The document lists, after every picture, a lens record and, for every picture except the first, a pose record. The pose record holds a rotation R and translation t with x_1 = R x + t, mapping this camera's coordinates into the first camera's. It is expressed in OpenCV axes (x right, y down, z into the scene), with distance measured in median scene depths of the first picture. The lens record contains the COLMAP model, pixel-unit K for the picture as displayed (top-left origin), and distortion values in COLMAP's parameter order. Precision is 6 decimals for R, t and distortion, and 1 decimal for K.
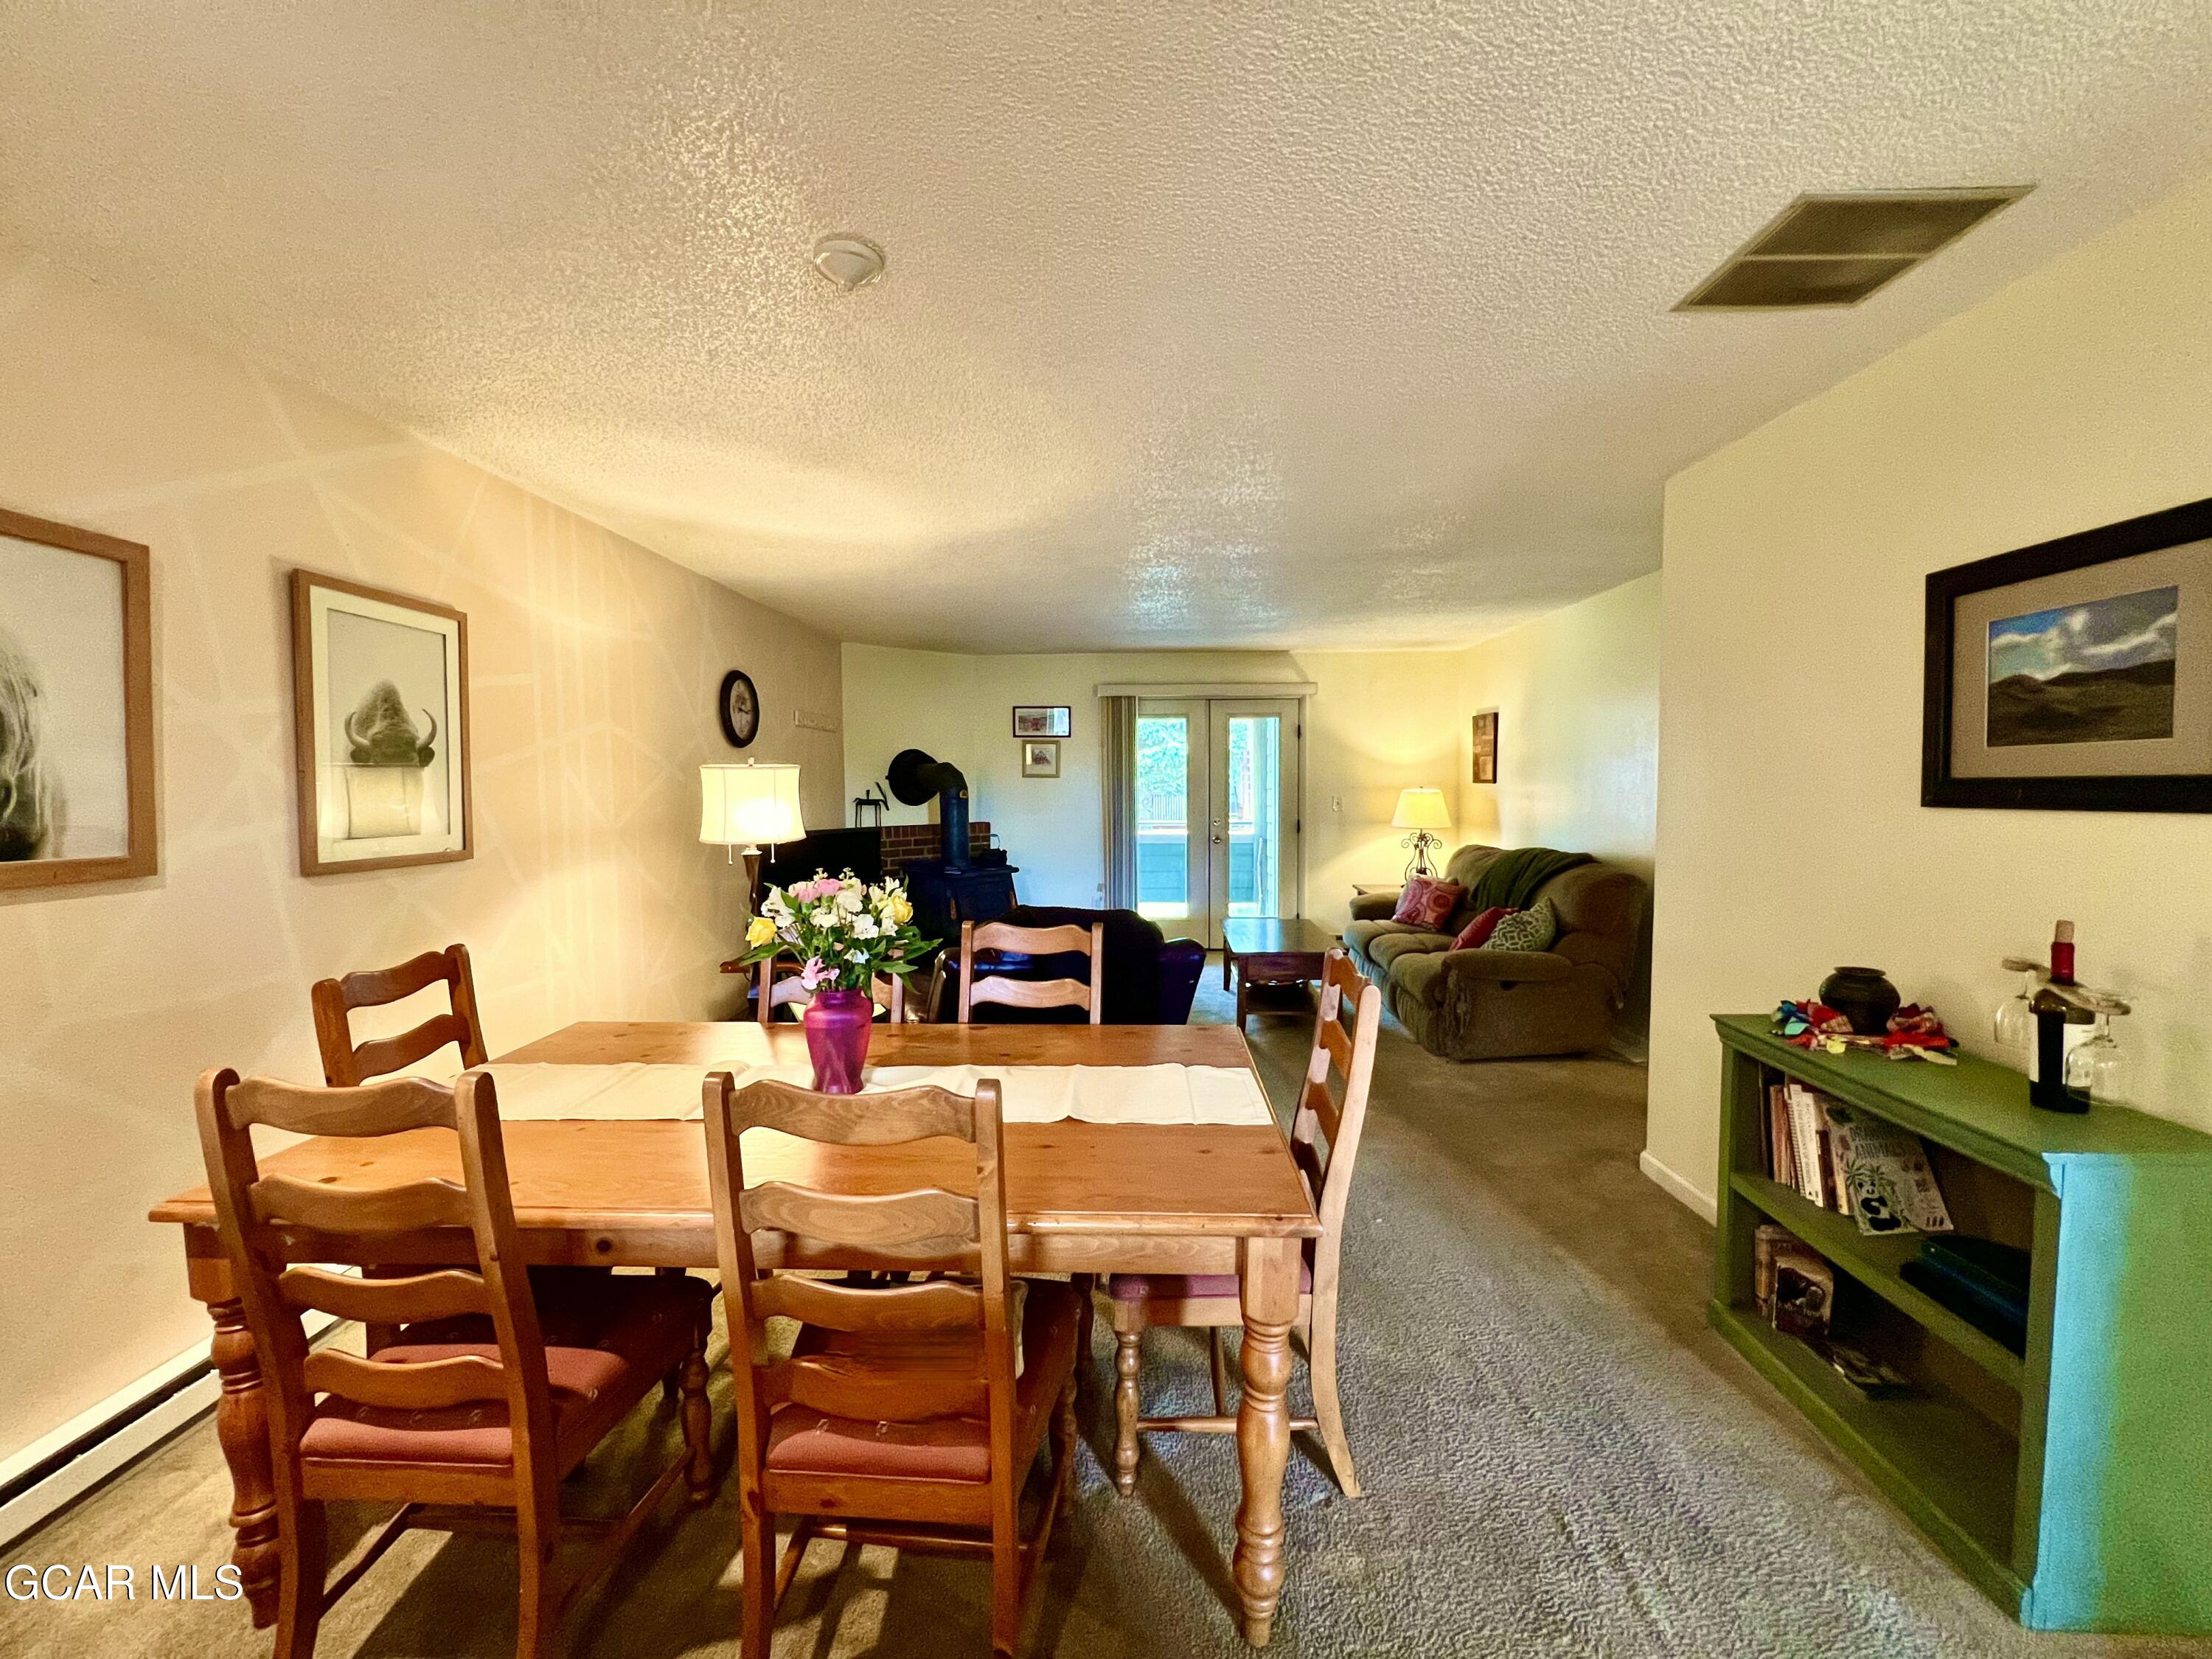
lens RADIAL K [[890.9, 0, 1107.0], [0, 890.9, 821.8], [0, 0, 1]] dist [-0.002135, 0.000196]
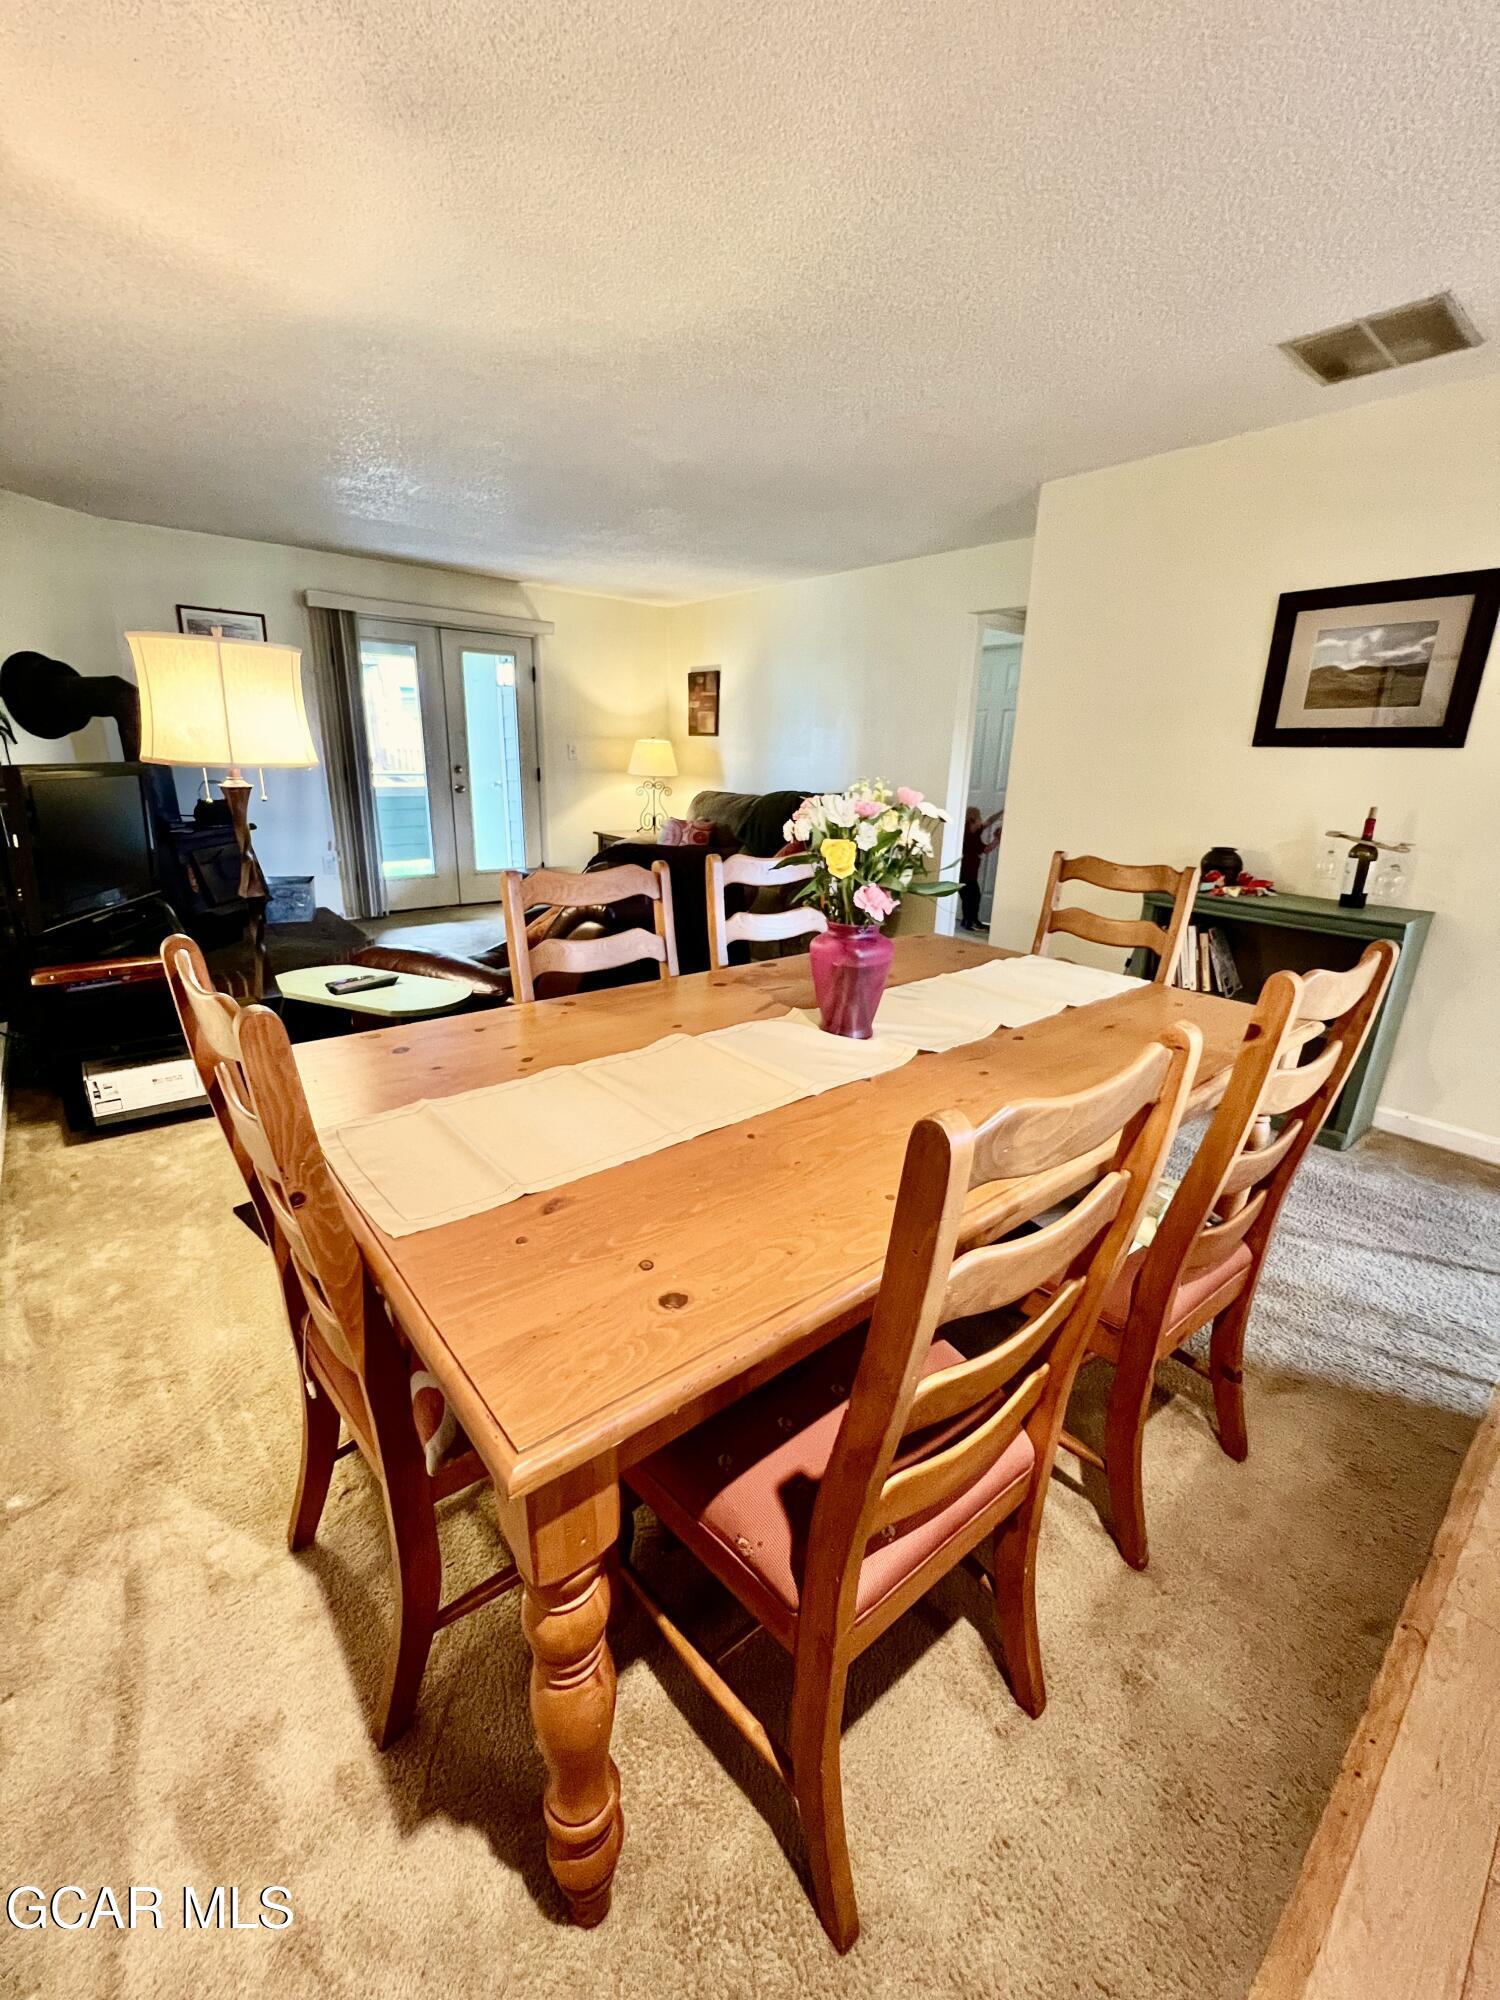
lens RADIAL K [[805.5, 0, 761.5], [0, 805.5, 1003.9], [0, 0, 1]] dist [-0.002135, 0.000196]
pose [[0.740023, -0.175552, 0.649267, -0.596775], [-0.001818, 0.964810, 0.262942, 0.039000], [-0.672579, -0.195764, 0.713662, 0.323796]]
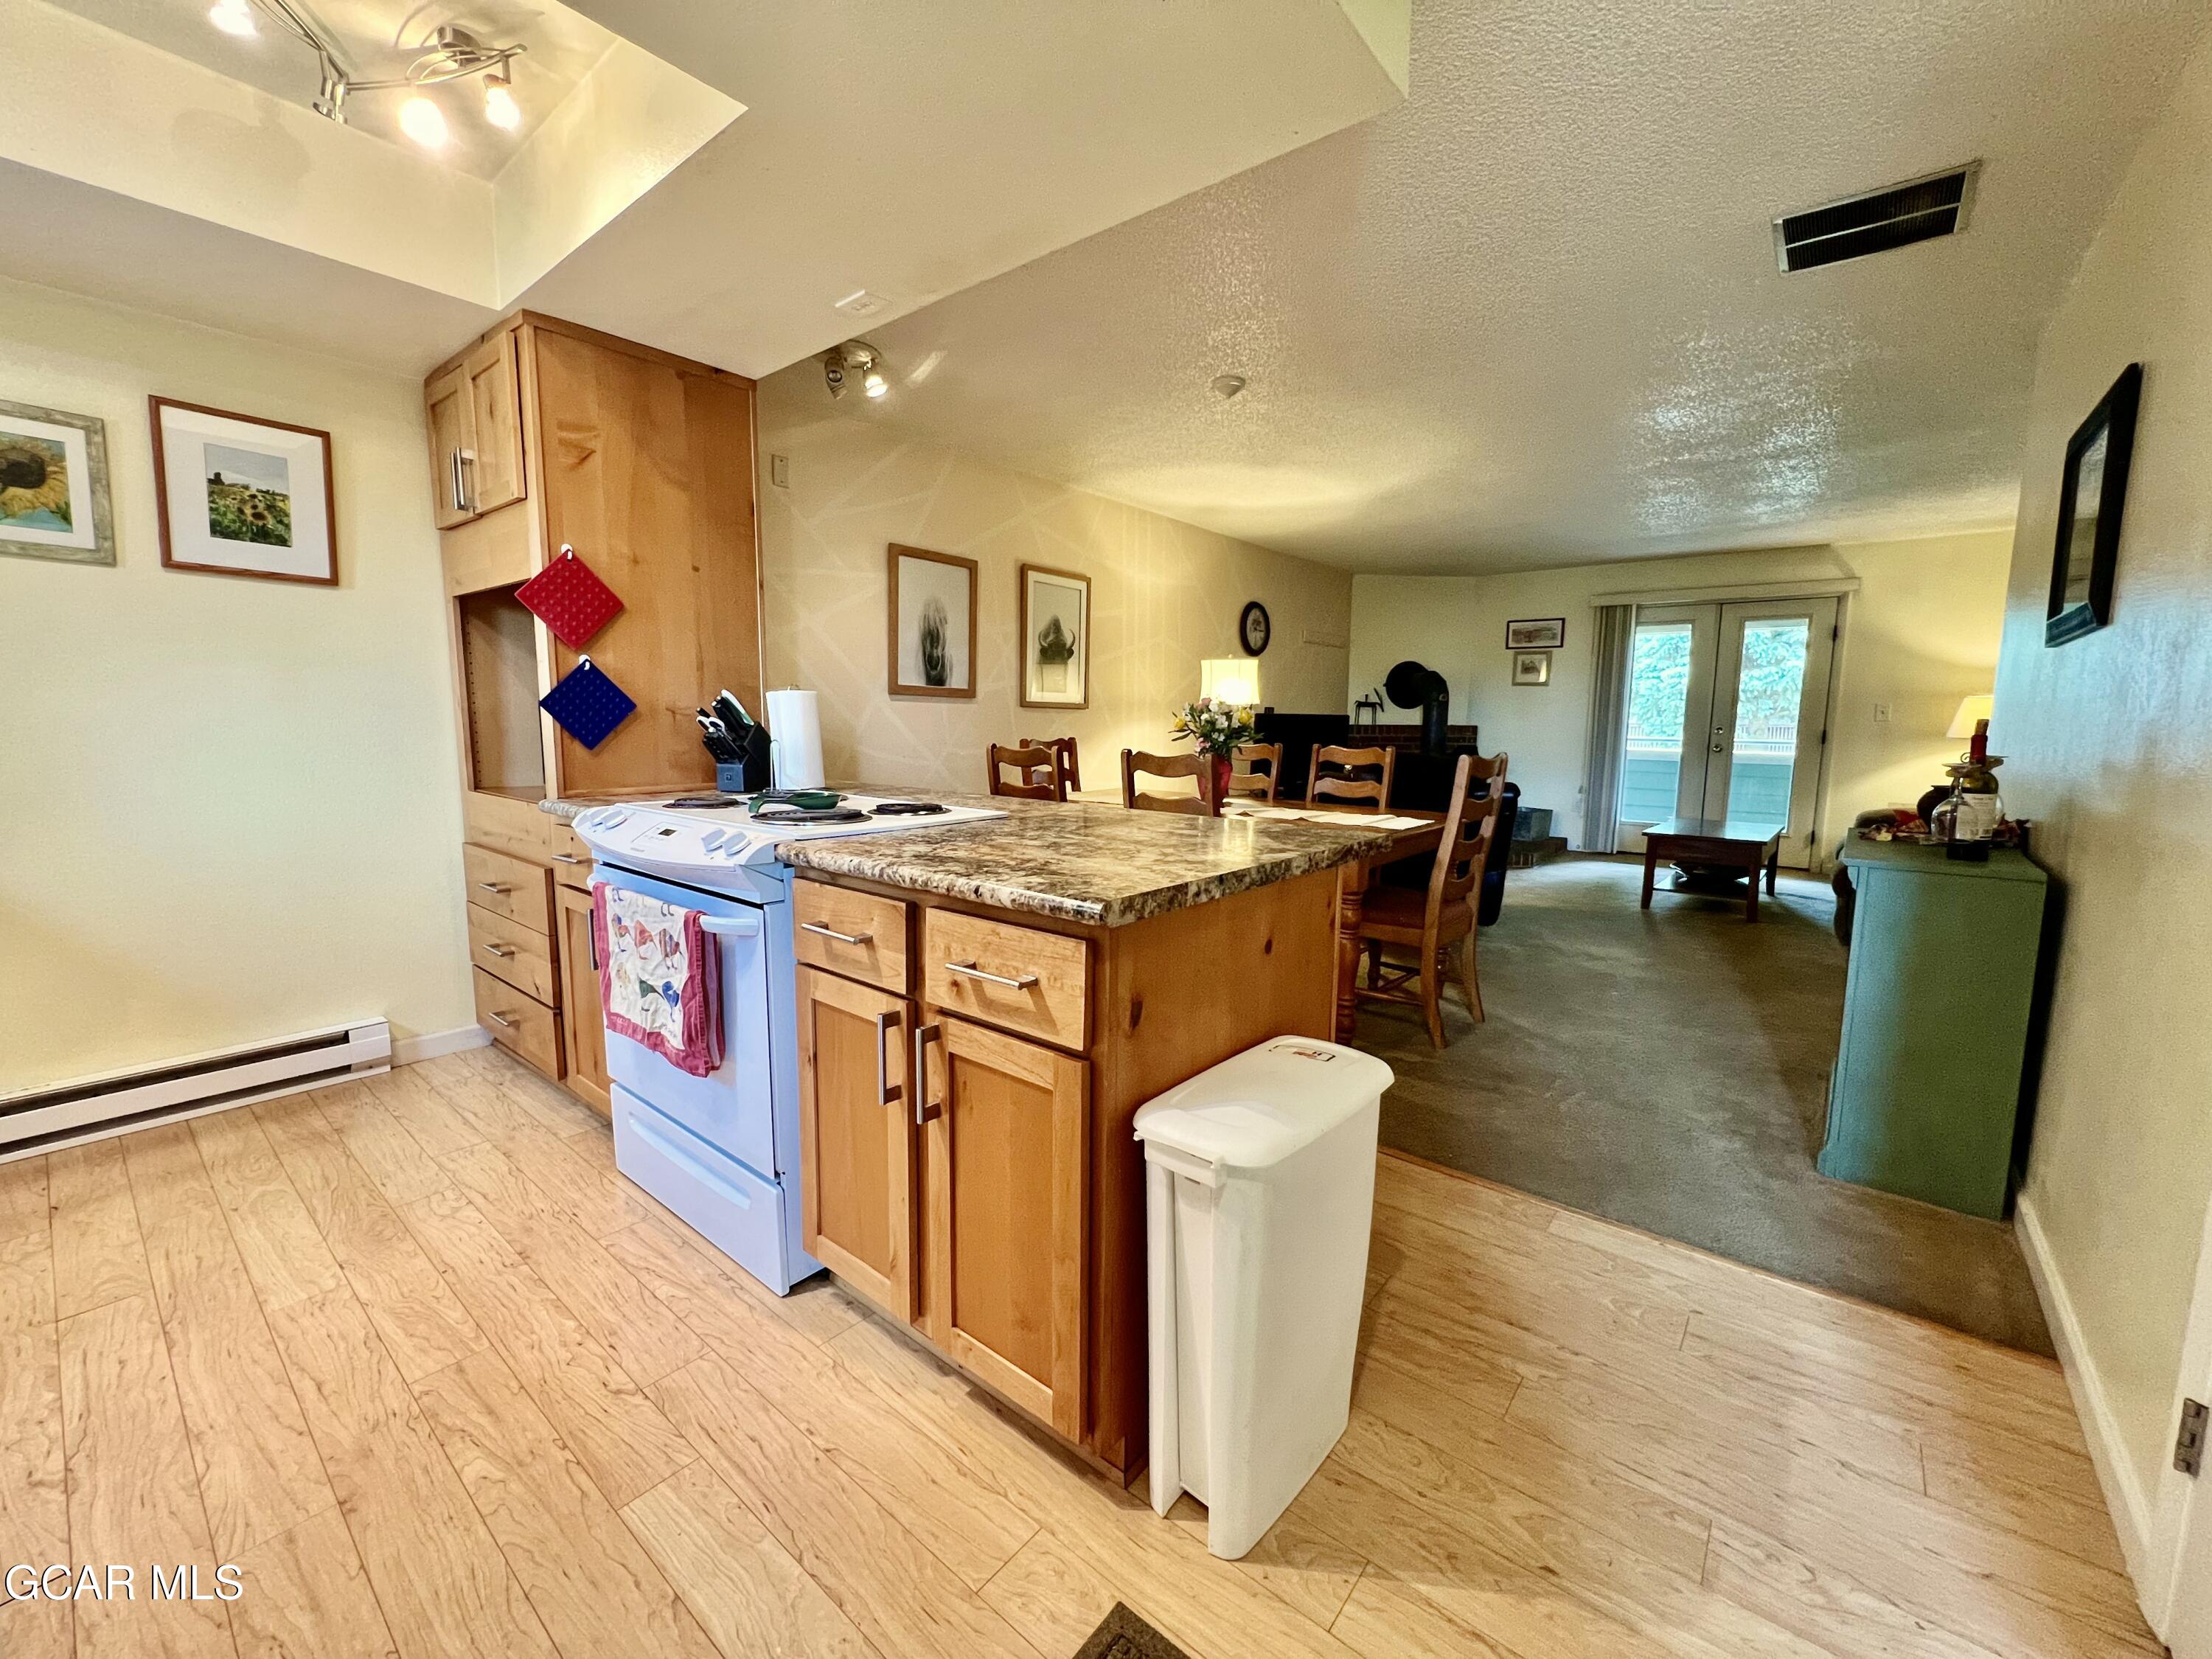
lens RADIAL K [[890.9, 0, 1105.9], [0, 890.9, 828.9], [0, 0, 1]] dist [-0.002135, 0.000196]
pose [[0.790440, 0.090008, -0.605890, 0.490176], [-0.042658, 0.994832, 0.092136, 0.119261], [0.611052, -0.046982, 0.790195, -0.491464]]
